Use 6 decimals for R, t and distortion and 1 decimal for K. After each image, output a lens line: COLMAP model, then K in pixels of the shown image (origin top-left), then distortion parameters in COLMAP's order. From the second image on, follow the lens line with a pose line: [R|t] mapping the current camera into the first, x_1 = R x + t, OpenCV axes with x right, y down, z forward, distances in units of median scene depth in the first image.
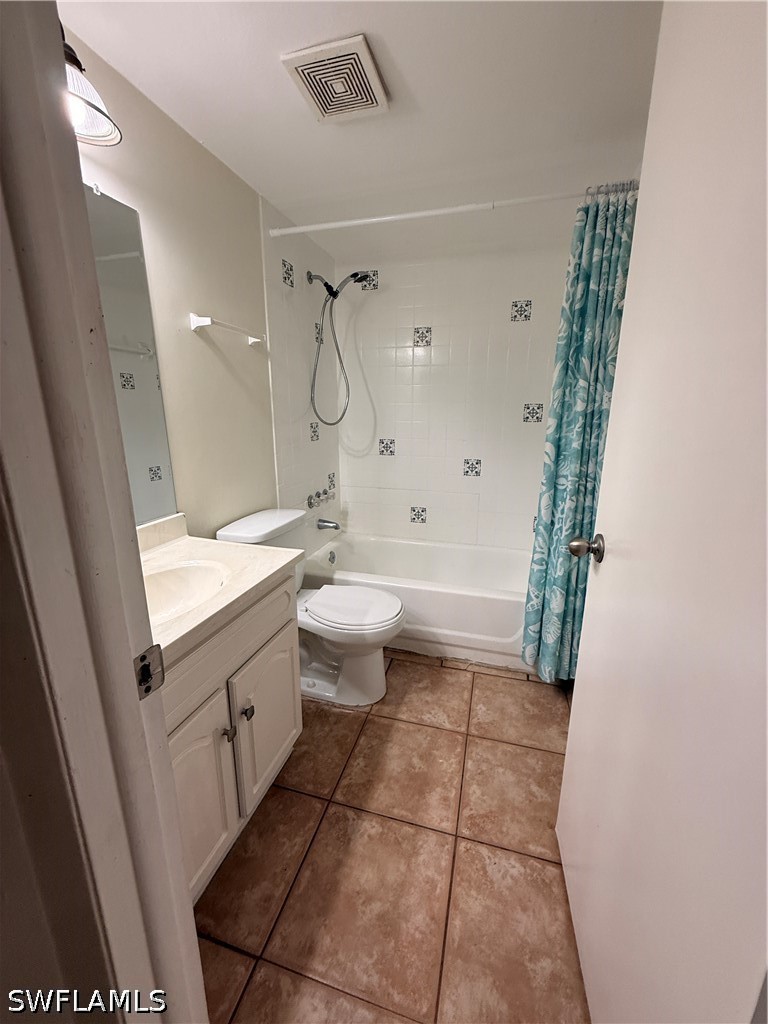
lens RADIAL K [[407.9, 0, 386.2], [0, 407.9, 508.4], [0, 0, 1]] dist [0.000023, 0.000064]
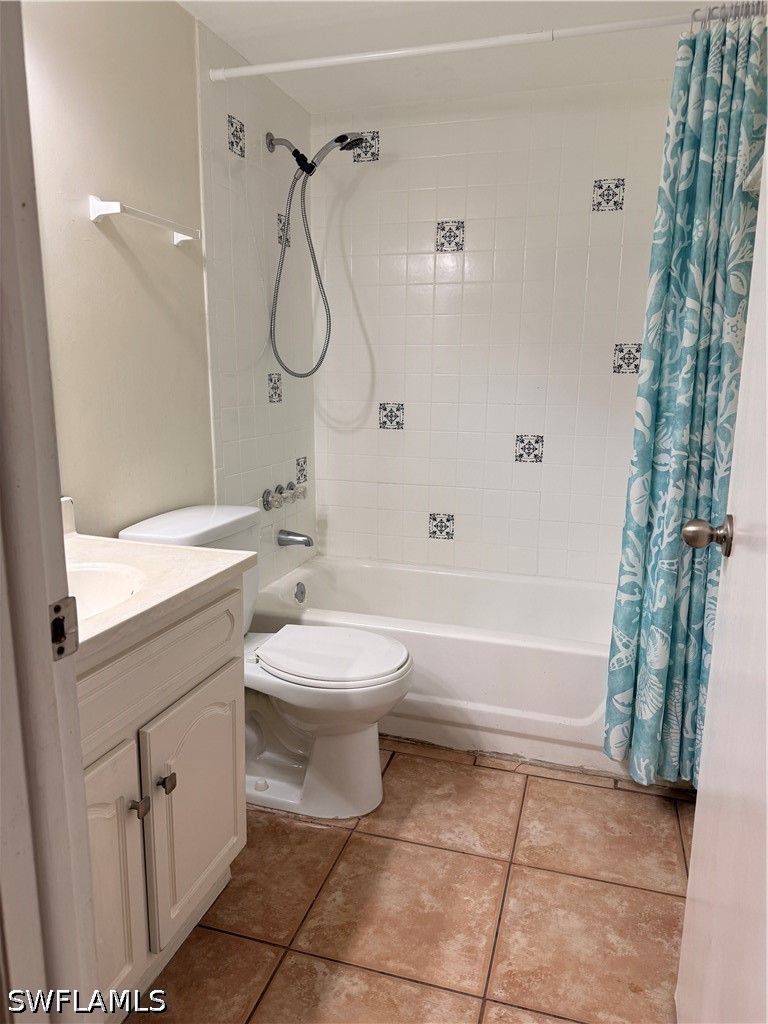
lens RADIAL K [[717.4, 0, 384.0], [0, 717.4, 512.0], [0, 0, 1]] dist [0.072310, -0.101189]
pose [[0.999745, 0.010276, -0.020123, 0.021835], [-0.011130, 0.999023, -0.042778, 0.067876], [0.019664, 0.042991, 0.998882, -0.124294]]
